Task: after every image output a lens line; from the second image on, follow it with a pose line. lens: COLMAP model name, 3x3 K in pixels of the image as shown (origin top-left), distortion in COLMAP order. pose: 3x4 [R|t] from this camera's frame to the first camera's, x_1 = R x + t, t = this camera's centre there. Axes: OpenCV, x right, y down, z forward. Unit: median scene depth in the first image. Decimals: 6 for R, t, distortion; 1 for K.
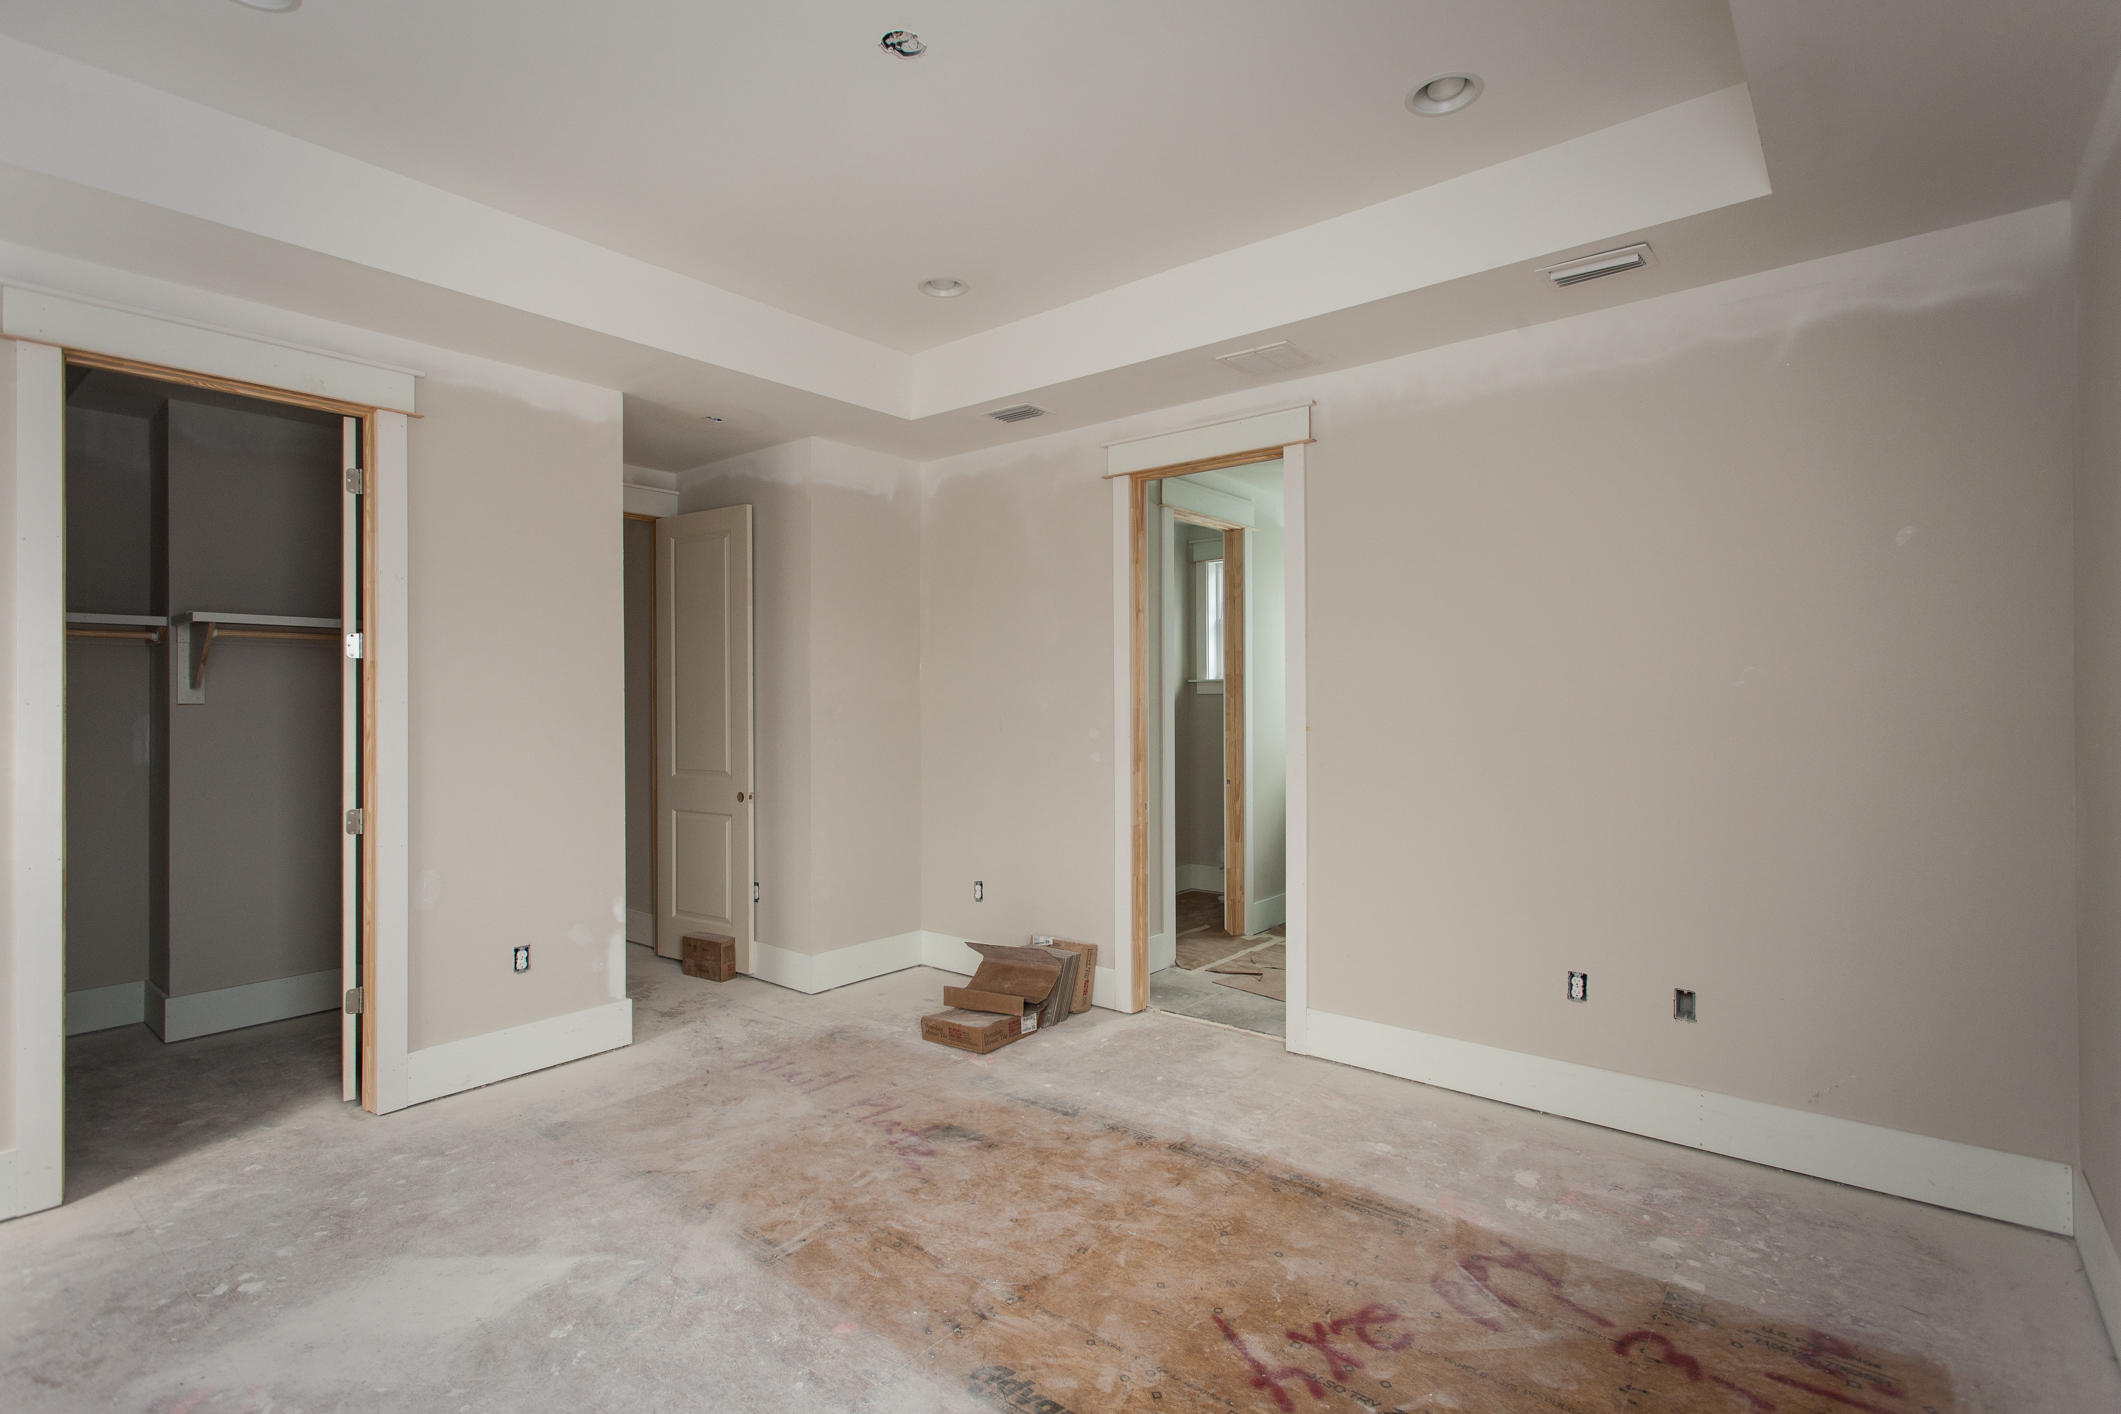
lens RADIAL K [[994.8, 0, 1080.0], [0, 994.8, 692.2], [0, 0, 1]] dist [0.000458, -0.000036]
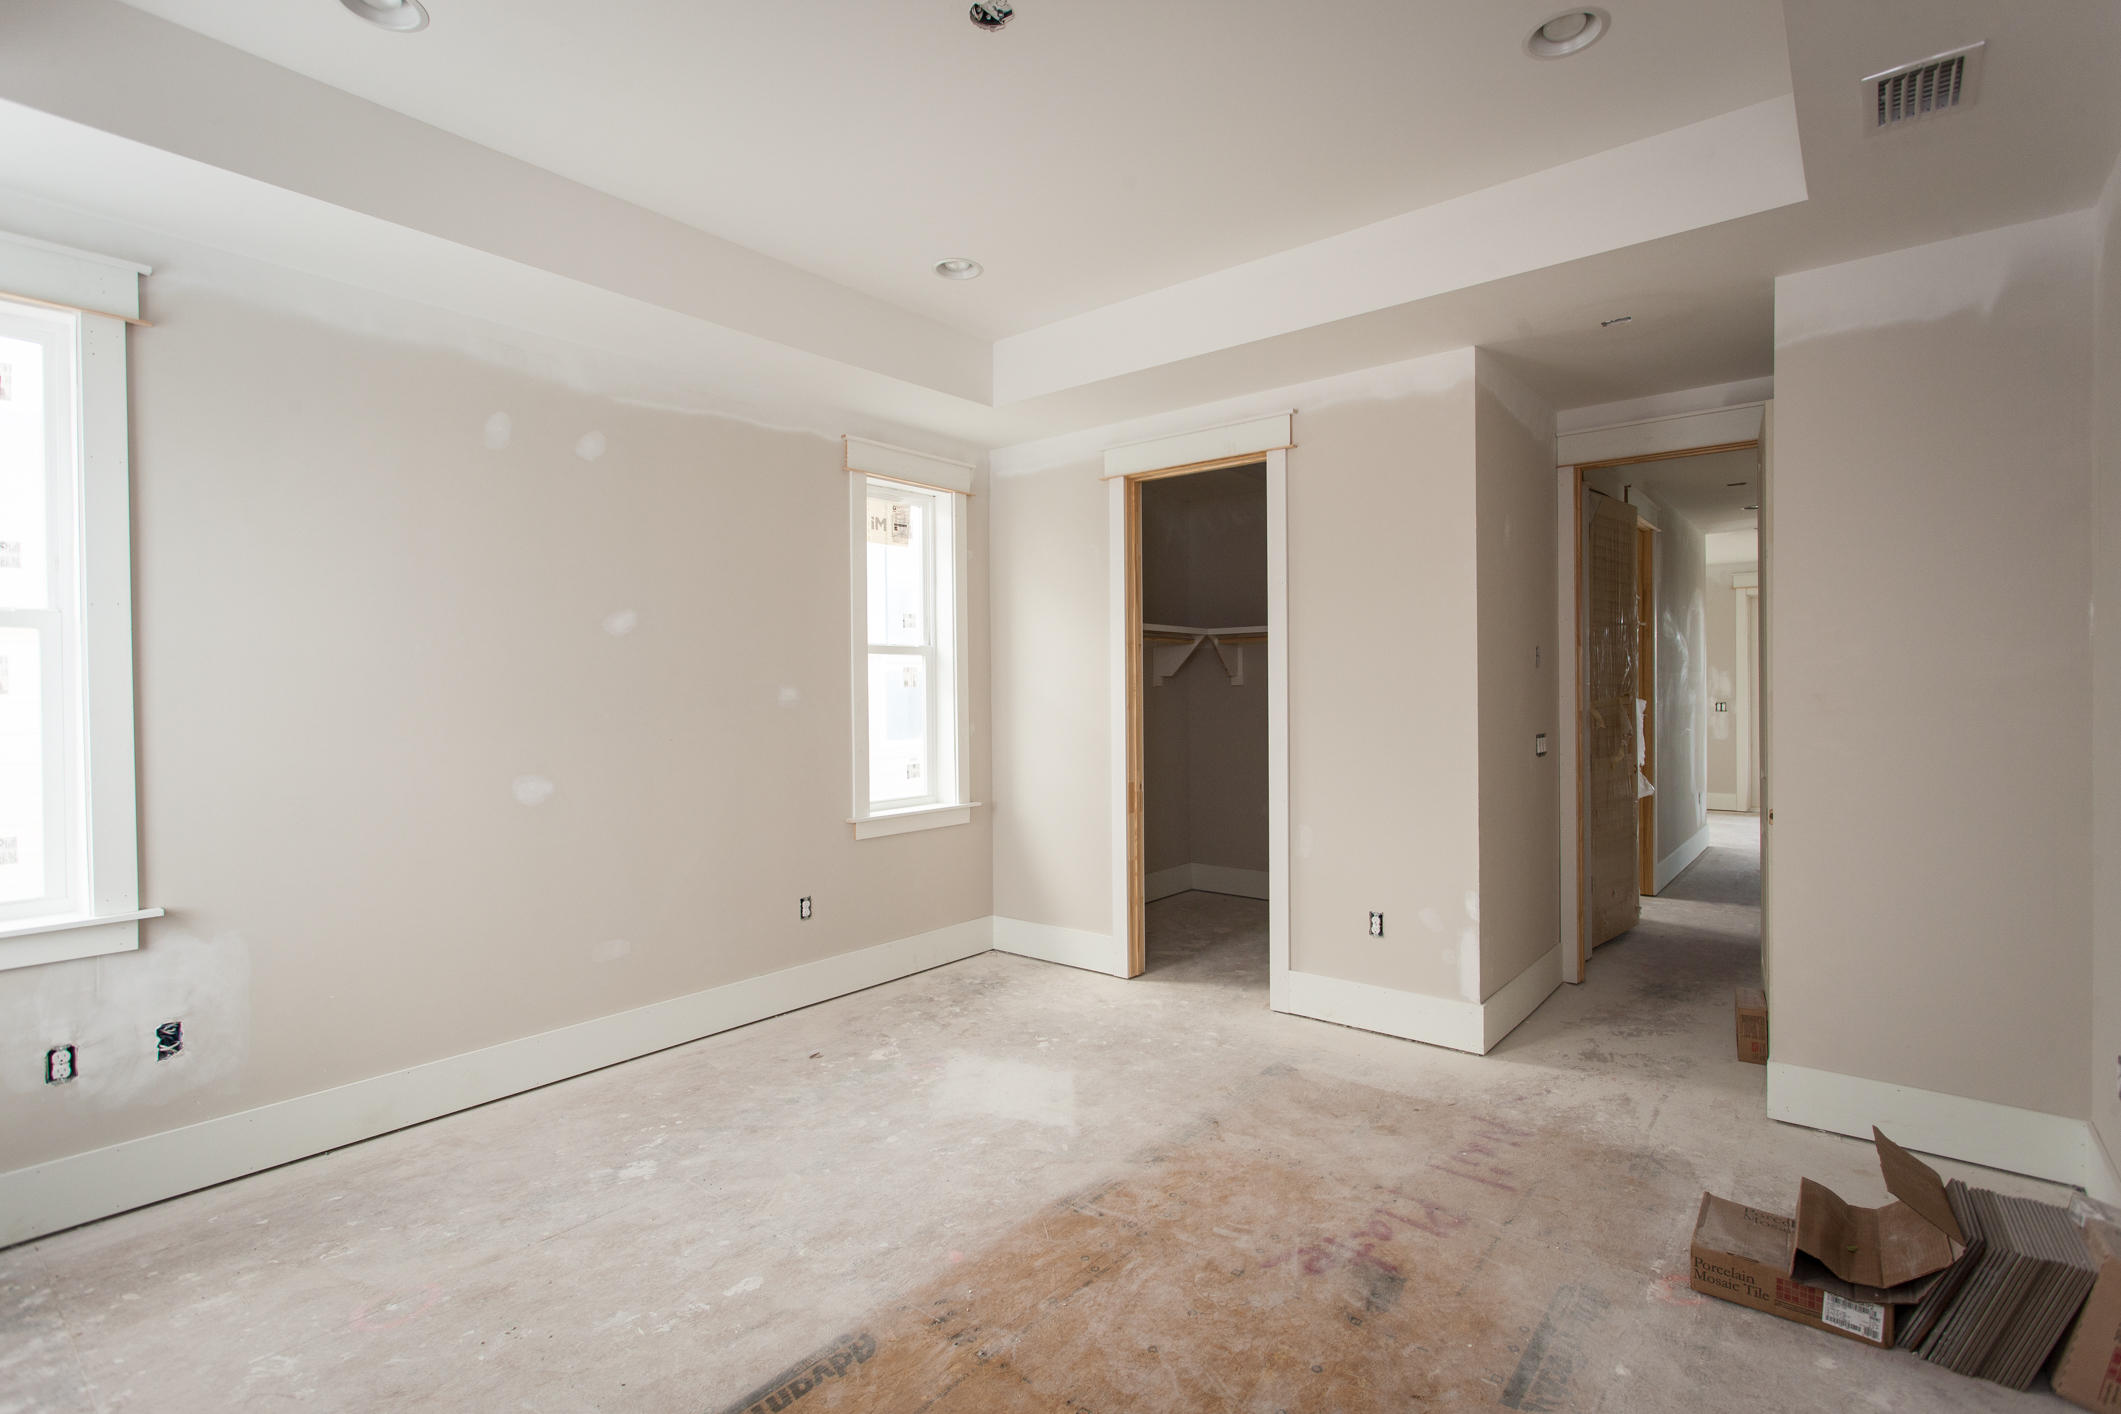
lens RADIAL K [[1005.2, 0, 1060.7], [0, 1005.2, 691.2], [0, 0, 1]] dist [0.002006, 0.000390]
pose [[-0.011062, 0.007936, -0.999907, 0.660425], [0.015500, 0.999850, 0.007764, 0.006812], [0.999819, -0.015413, -0.011183, 0.866842]]
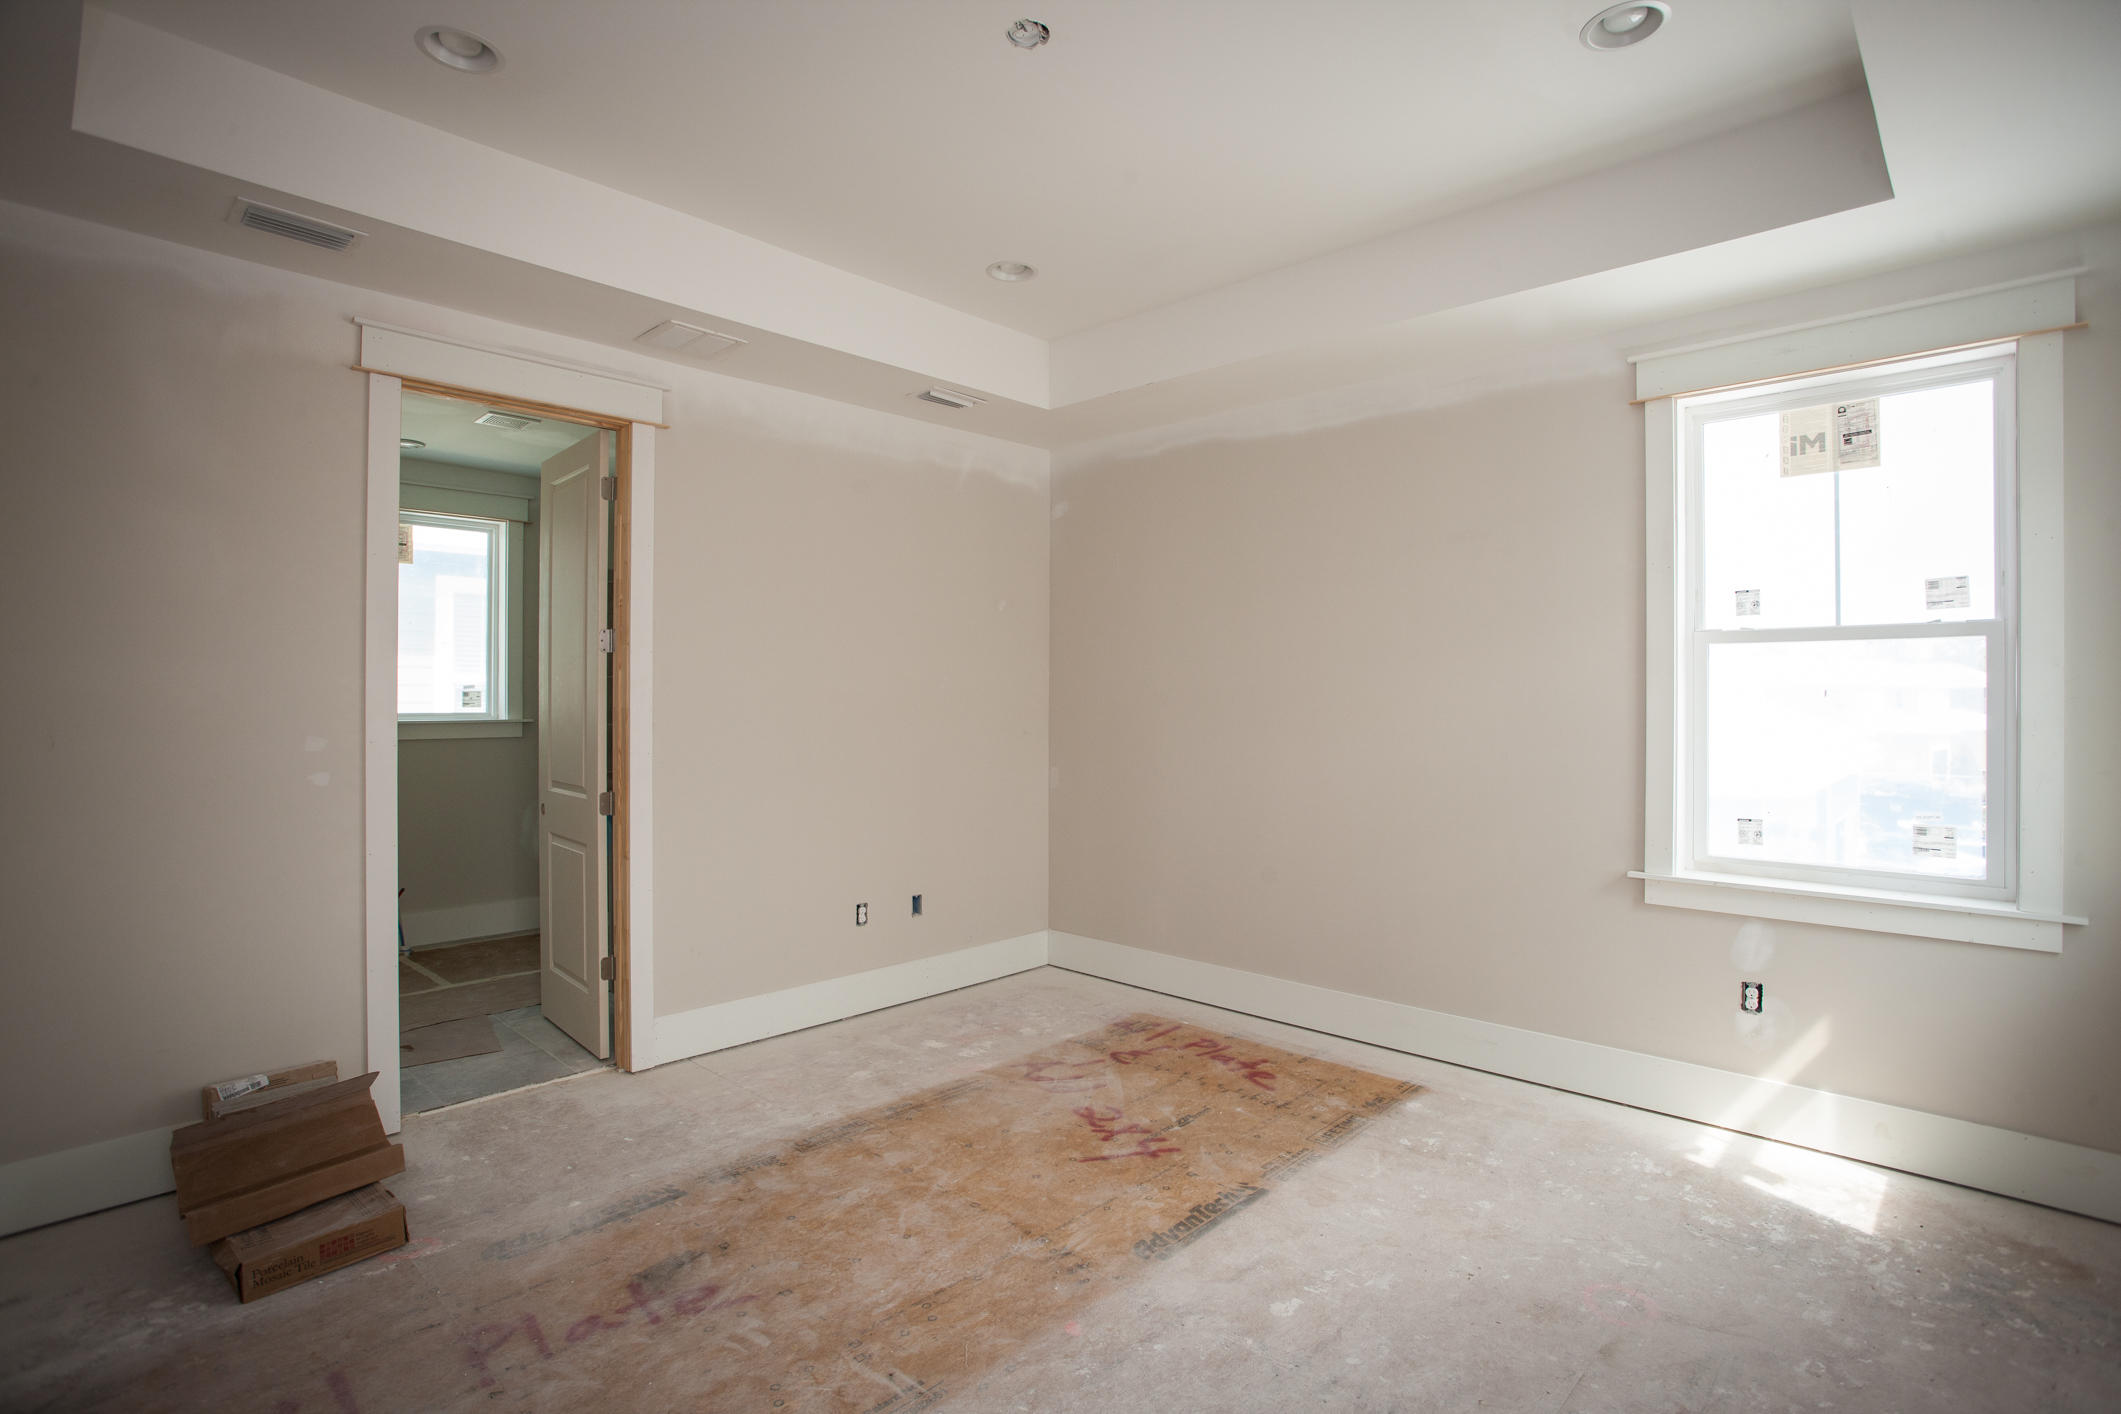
lens RADIAL K [[1017.5, 0, 1048.4], [0, 1017.5, 682.2], [0, 0, 1]] dist [-0.060160, 0.025749]
pose [[0.090830, 0.023029, 0.995600, -0.942824], [-0.012219, 0.999683, -0.022008, 0.014467], [-0.995791, -0.010167, 0.091083, 0.717306]]
